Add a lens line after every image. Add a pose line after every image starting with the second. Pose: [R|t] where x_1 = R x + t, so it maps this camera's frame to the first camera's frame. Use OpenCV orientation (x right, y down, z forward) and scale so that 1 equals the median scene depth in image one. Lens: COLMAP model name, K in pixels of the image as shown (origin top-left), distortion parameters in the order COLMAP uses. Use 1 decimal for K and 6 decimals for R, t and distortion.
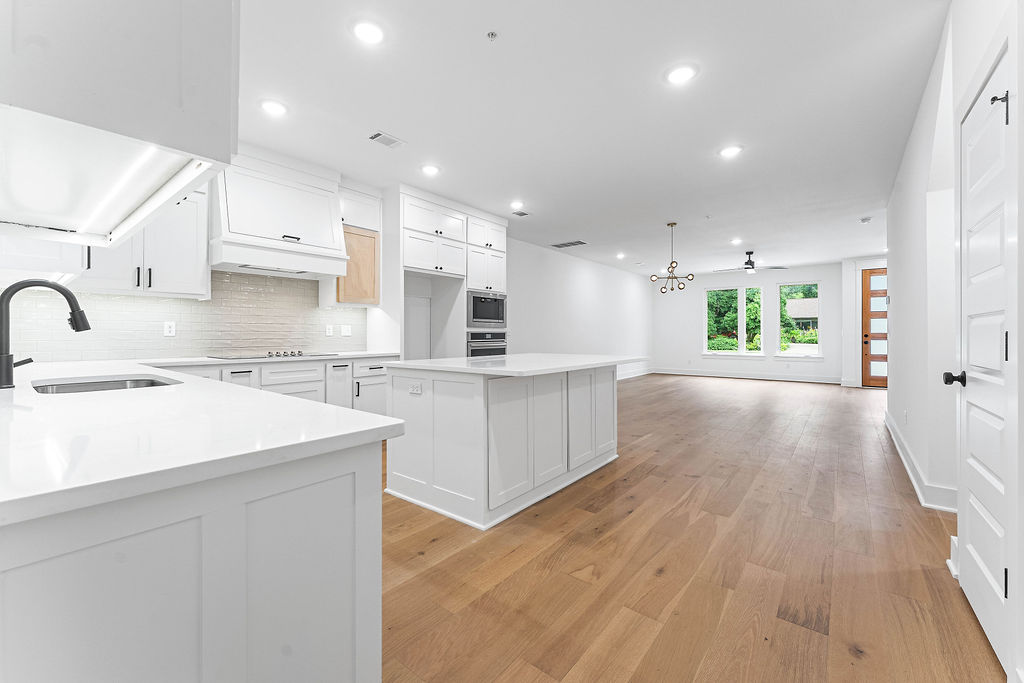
lens RADIAL K [[411.7, 0, 499.4], [0, 411.7, 331.3], [0, 0, 1]] dist [0.000587, -0.000150]
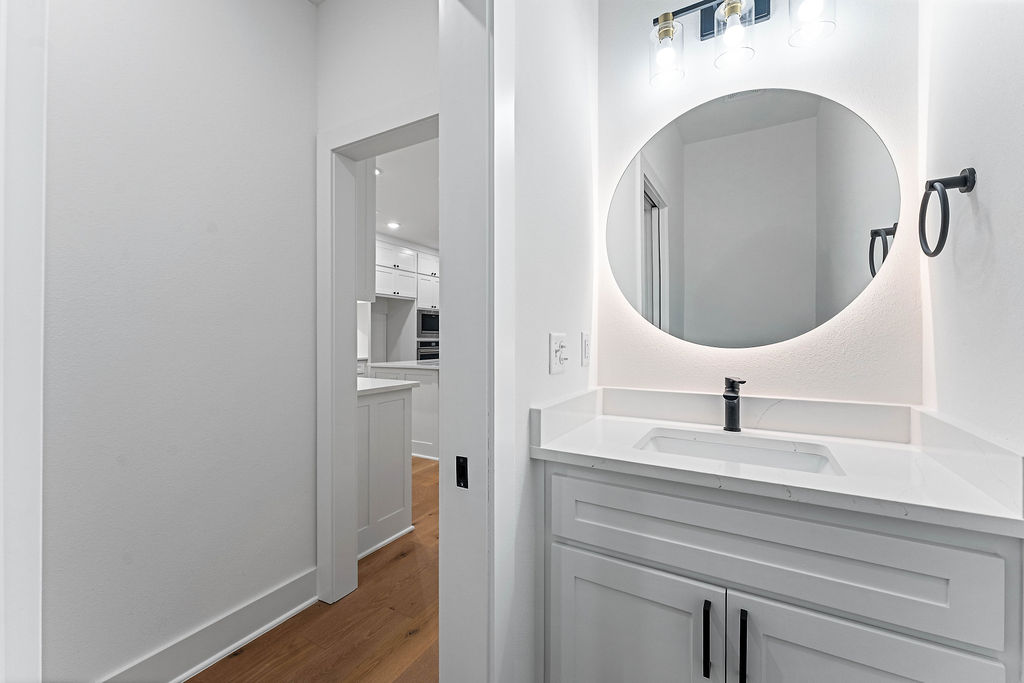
lens RADIAL K [[411.7, 0, 515.8], [0, 411.7, 339.7], [0, 0, 1]] dist [0.000587, -0.000150]
pose [[0.980879, 0.000763, 0.194616, -0.029643], [-0.002671, 0.999951, 0.009542, -0.018808], [-0.194599, -0.009879, 0.980833, -0.393885]]
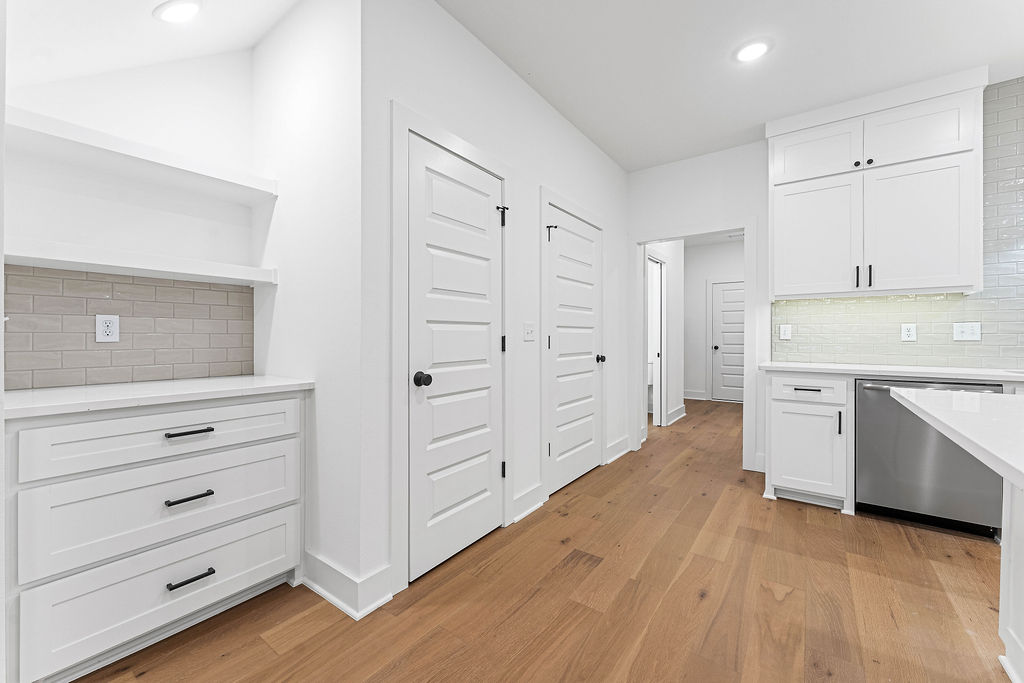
lens RADIAL K [[411.7, 0, 503.5], [0, 411.7, 336.1], [0, 0, 1]] dist [0.000587, -0.000150]
pose [[-0.998389, -0.003701, -0.056621, 0.374207], [-0.003360, 0.999976, -0.006121, 0.004885], [0.056642, -0.005920, -0.998377, 0.799019]]
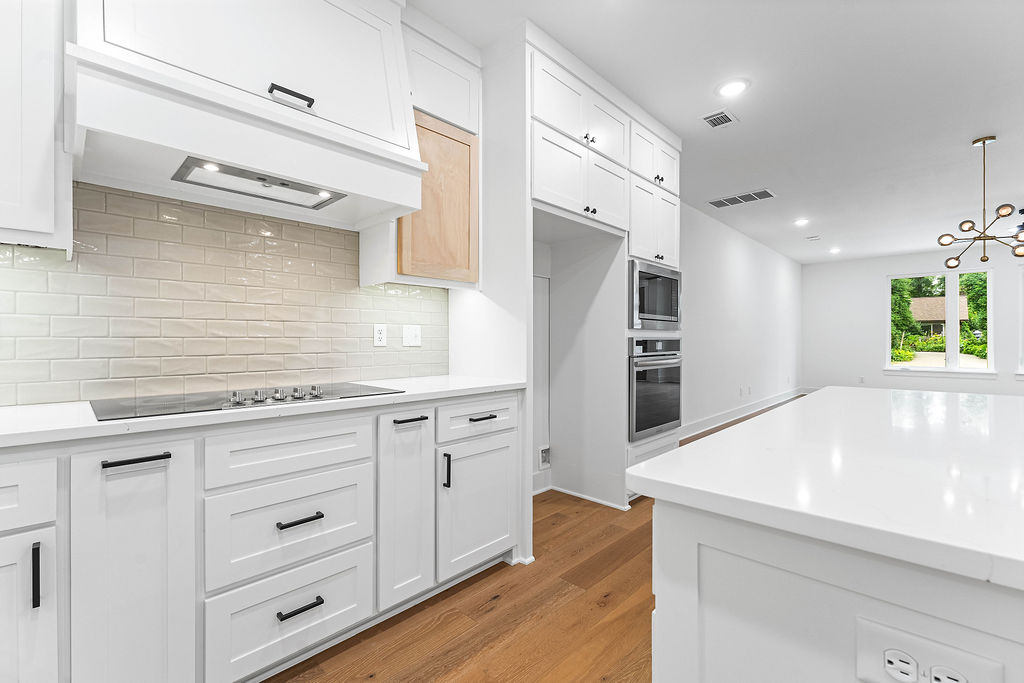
lens RADIAL K [[445.6, 0, 509.7], [0, 445.6, 341.0], [0, 0, 1]] dist [-0.004475, -0.000042]
pose [[0.996820, -0.000355, -0.079681, -0.213629], [0.001031, 0.999964, 0.008438, 0.000219], [0.079676, -0.008494, 0.996785, 0.477496]]
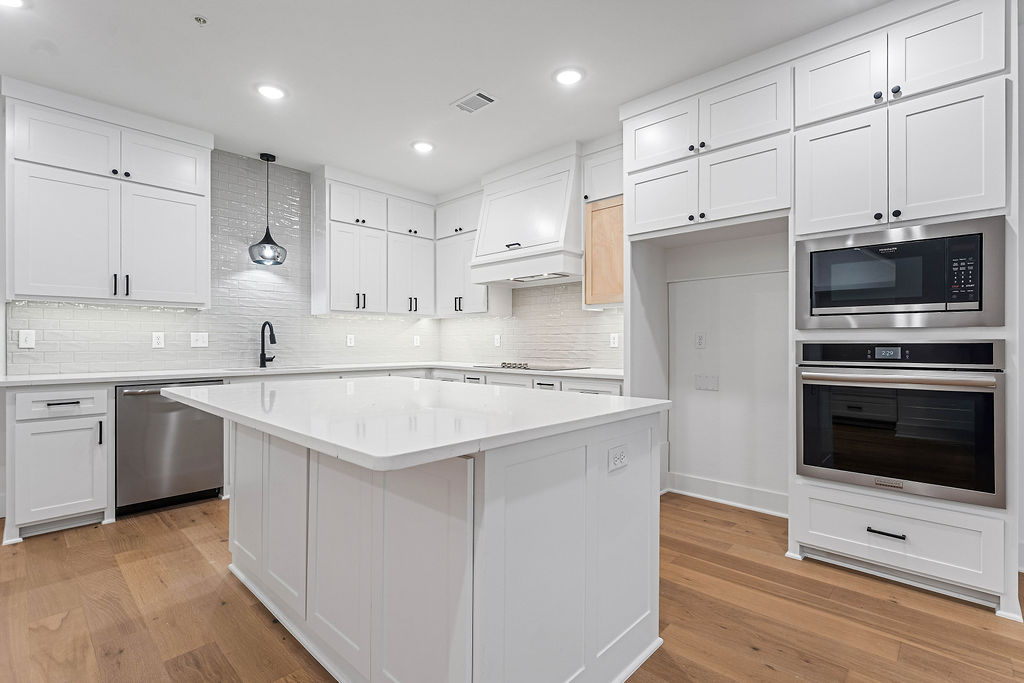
lens RADIAL K [[472.7, 0, 509.3], [0, 472.7, 340.9], [0, 0, 1]] dist [-0.002025, 0.000700]
pose [[-0.064295, -0.004598, -0.997920, 0.478922], [0.005943, 0.999970, -0.004990, 0.001976], [0.997913, -0.006251, -0.064266, 0.849402]]
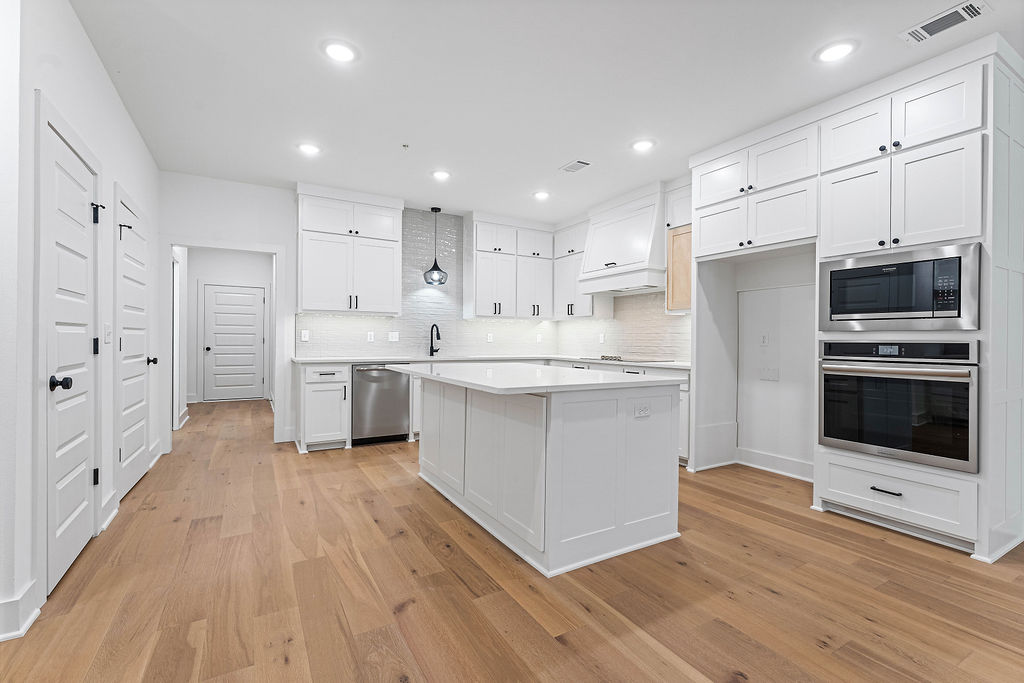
lens RADIAL K [[445.6, 0, 512.4], [0, 445.6, 341.9], [0, 0, 1]] dist [-0.004475, -0.000042]
pose [[-0.333466, 0.000323, -0.942762, 0.684368], [-0.002931, 0.999995, 0.001380, 0.004075], [0.942757, 0.003224, -0.333464, 0.936245]]
